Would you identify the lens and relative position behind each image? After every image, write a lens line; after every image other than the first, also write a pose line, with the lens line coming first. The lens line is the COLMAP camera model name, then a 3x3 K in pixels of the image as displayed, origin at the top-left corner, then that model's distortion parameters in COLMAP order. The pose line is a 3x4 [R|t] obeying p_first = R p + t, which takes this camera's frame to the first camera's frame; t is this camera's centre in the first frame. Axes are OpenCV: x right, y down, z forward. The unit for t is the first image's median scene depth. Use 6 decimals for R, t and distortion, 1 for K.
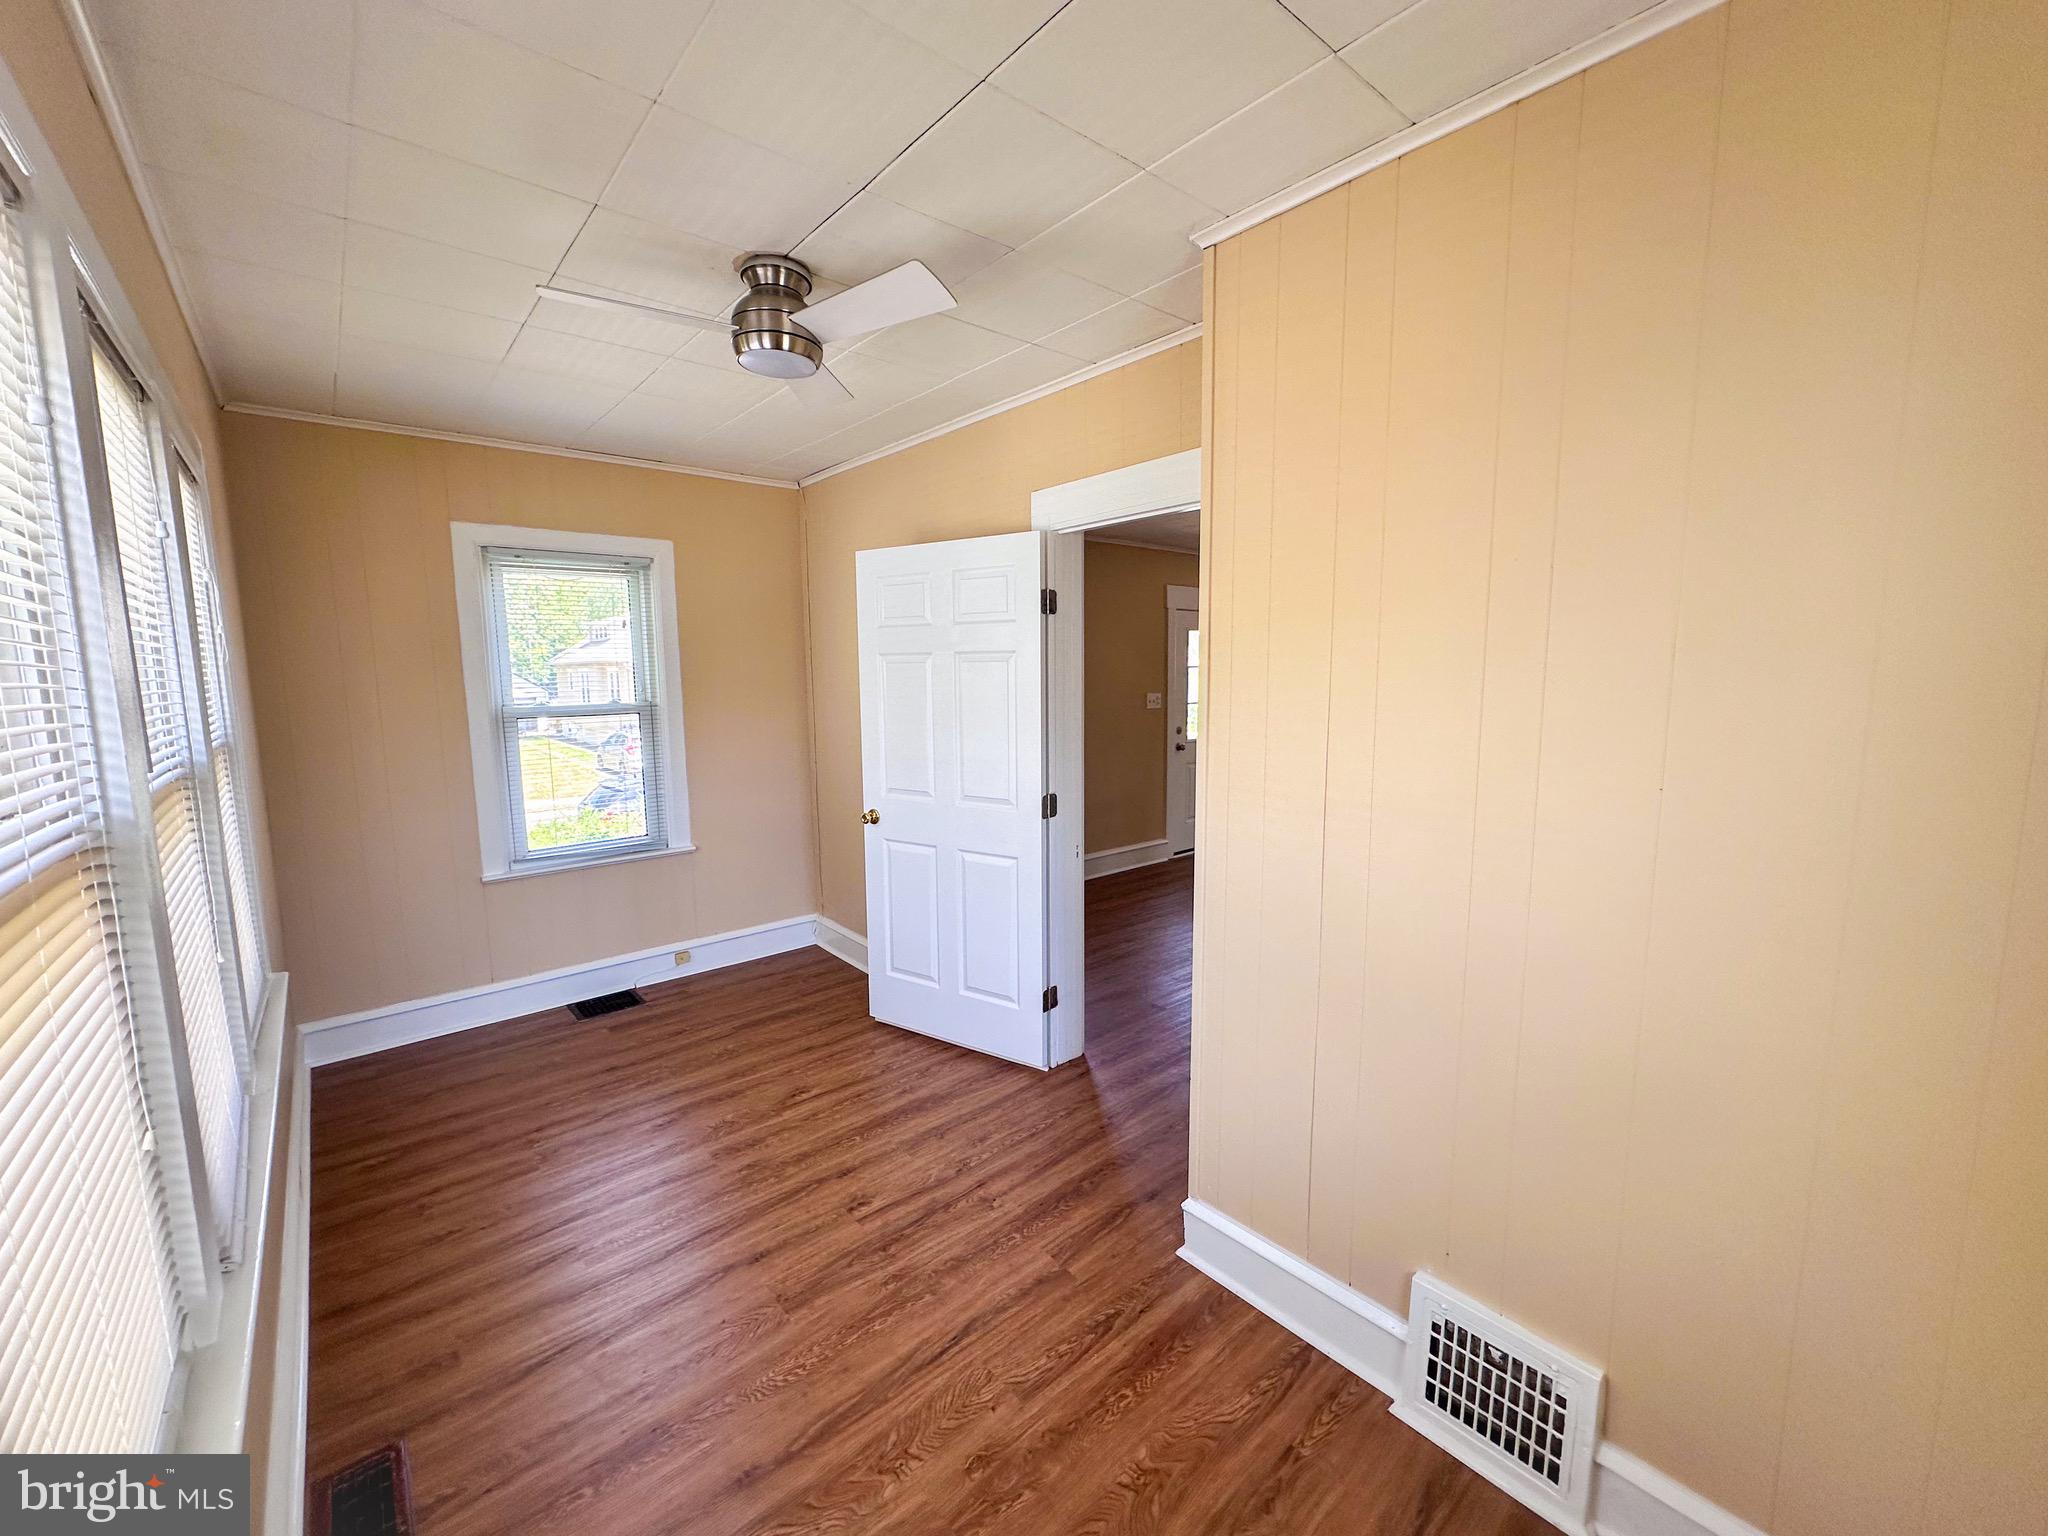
lens RADIAL K [[816.2, 0, 1023.1], [0, 816.2, 768.0], [0, 0, 1]] dist [-0.001756, 0.000320]
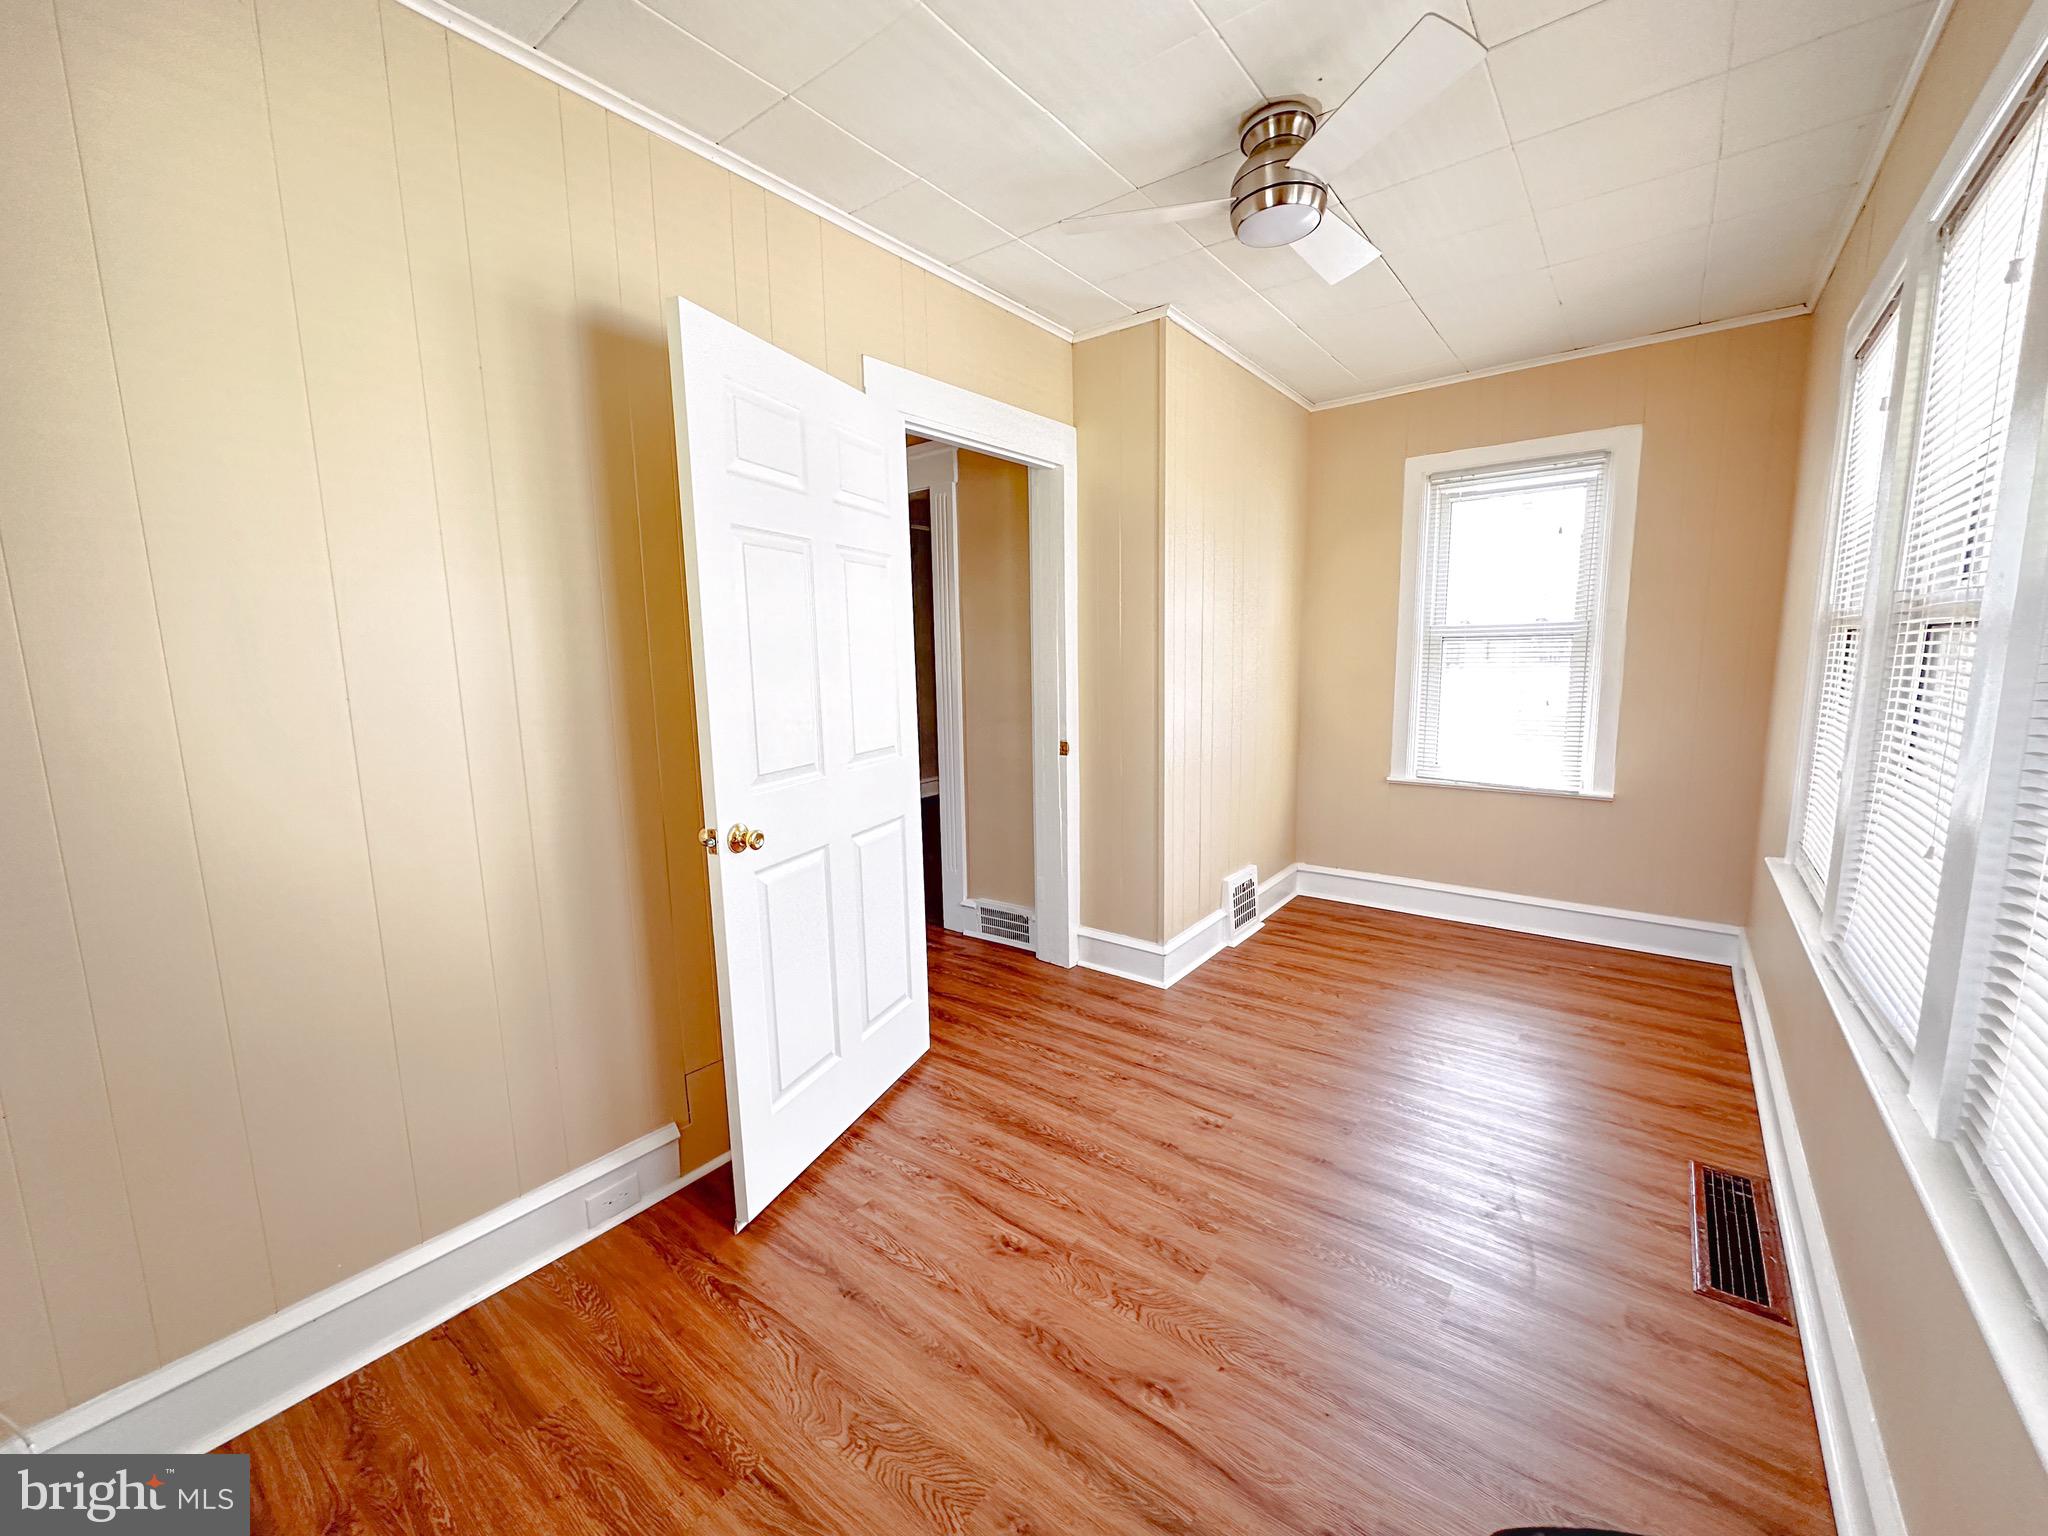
lens RADIAL K [[810.6, 0, 1021.1], [0, 810.6, 770.9], [0, 0, 1]] dist [-0.000104, 0.000086]
pose [[-0.197119, -0.127492, 0.972054, -1.126273], [0.140938, 0.977524, 0.156790, -0.061248], [-0.970196, 0.167906, -0.174720, 1.422271]]
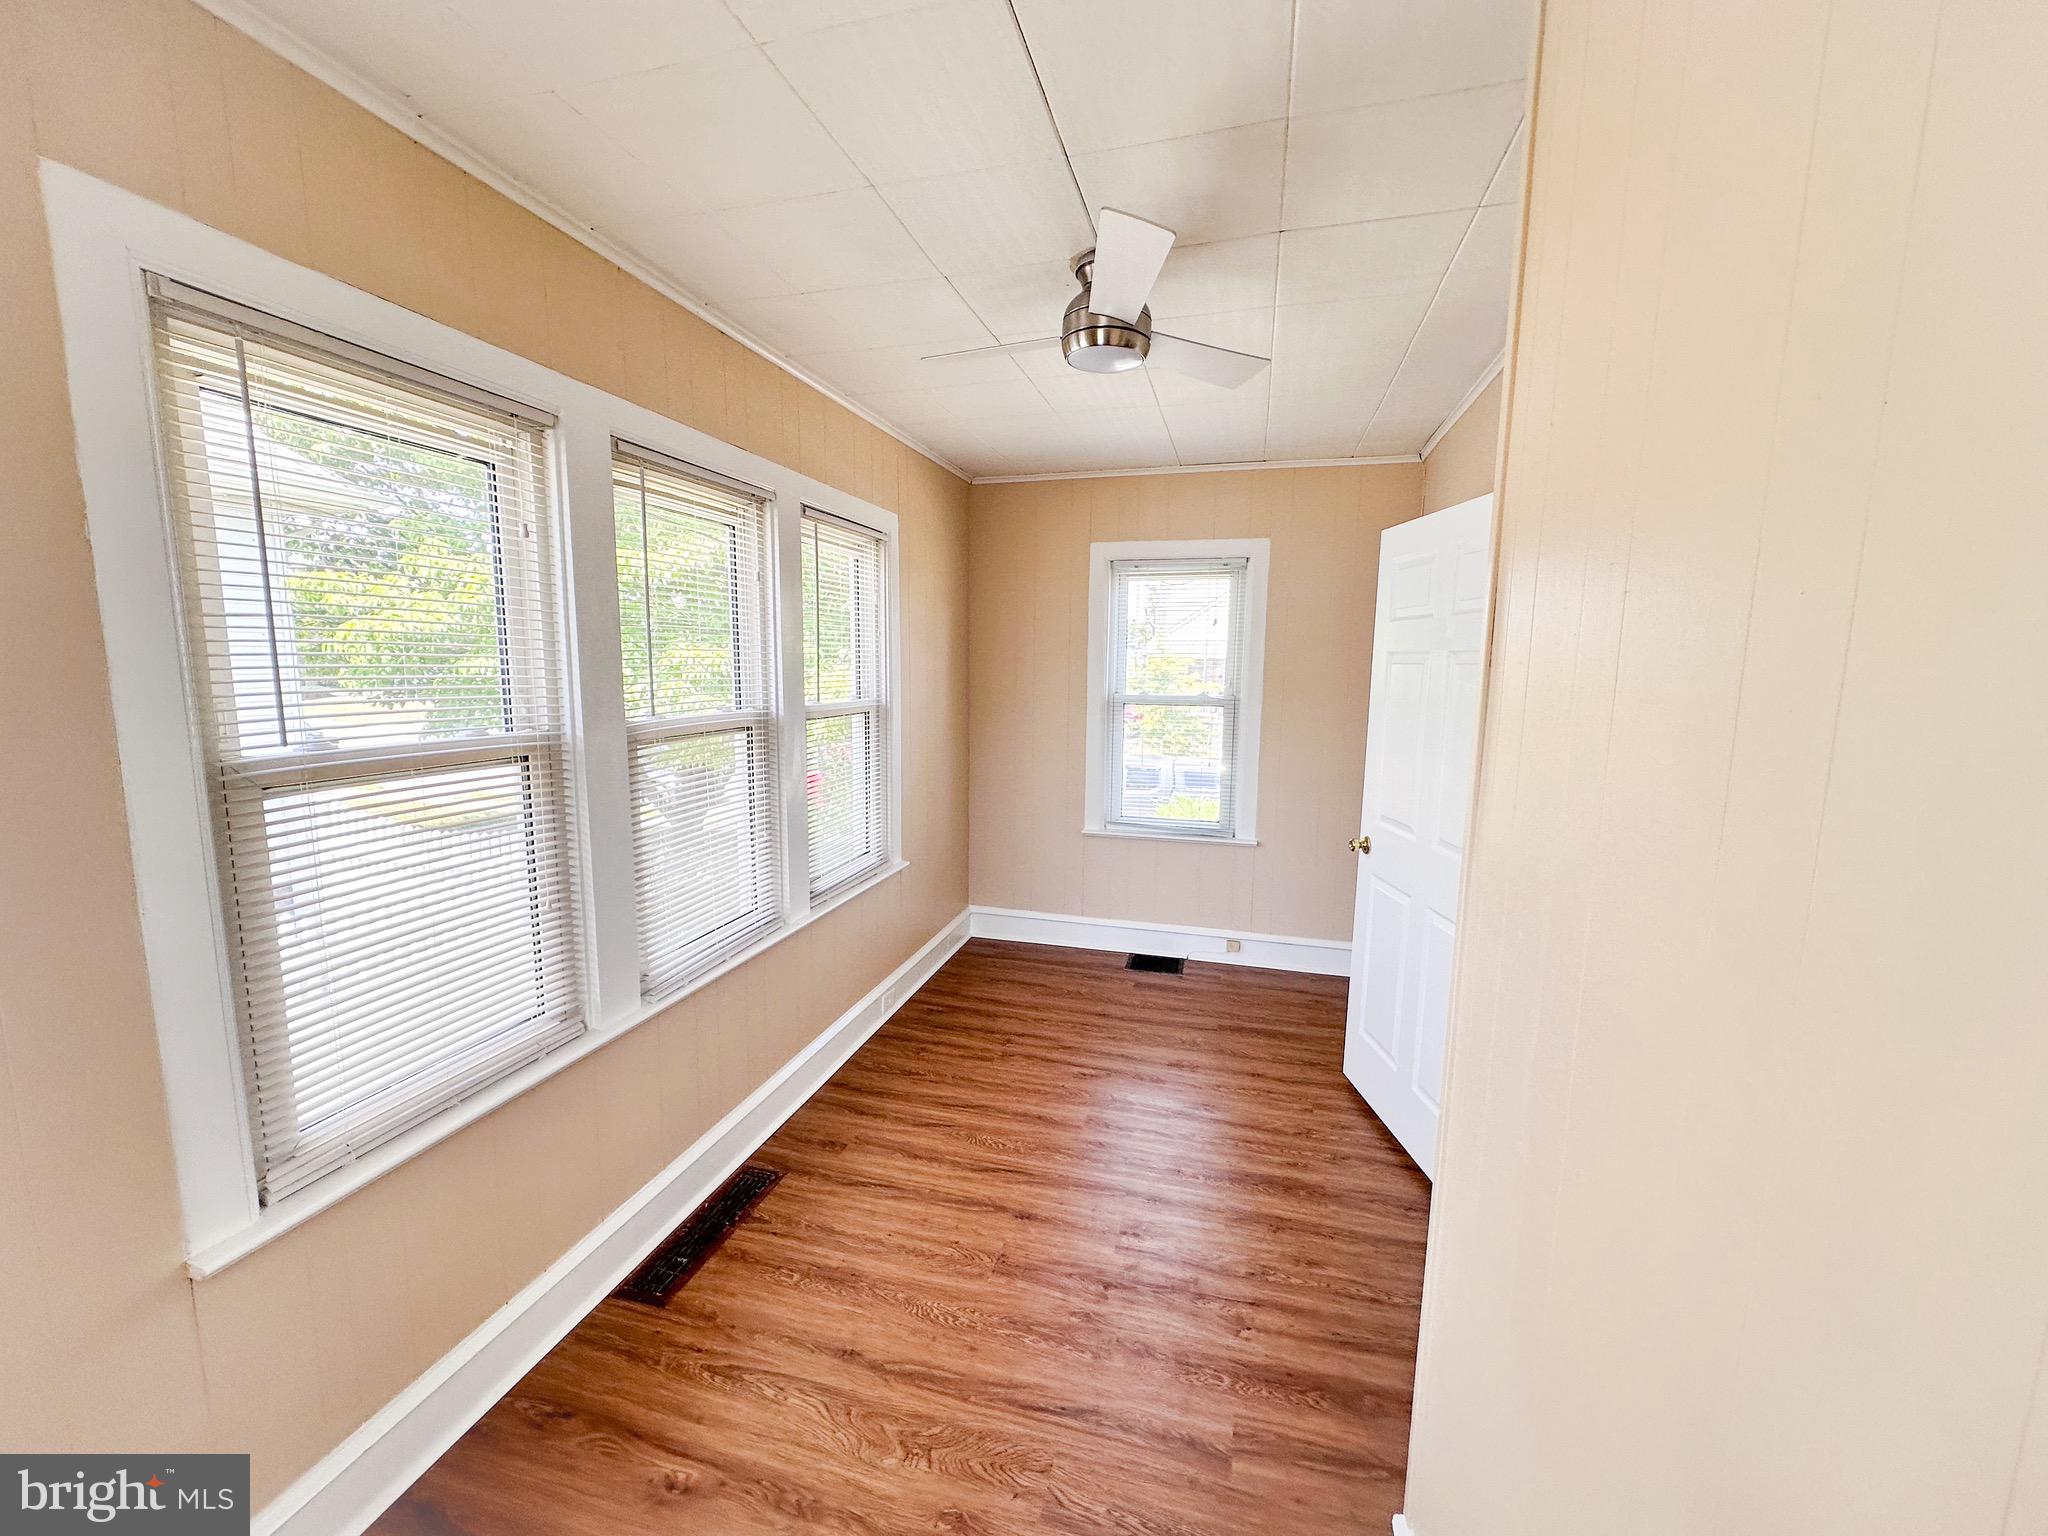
lens RADIAL K [[816.2, 0, 1023.1], [0, 816.2, 768.0], [0, 0, 1]] dist [-0.001756, 0.000320]
pose [[0.556599, 0.125002, -0.821323, 0.473631], [-0.118862, 0.990427, 0.070188, -0.056756], [0.822234, 0.058558, 0.566129, 0.352922]]
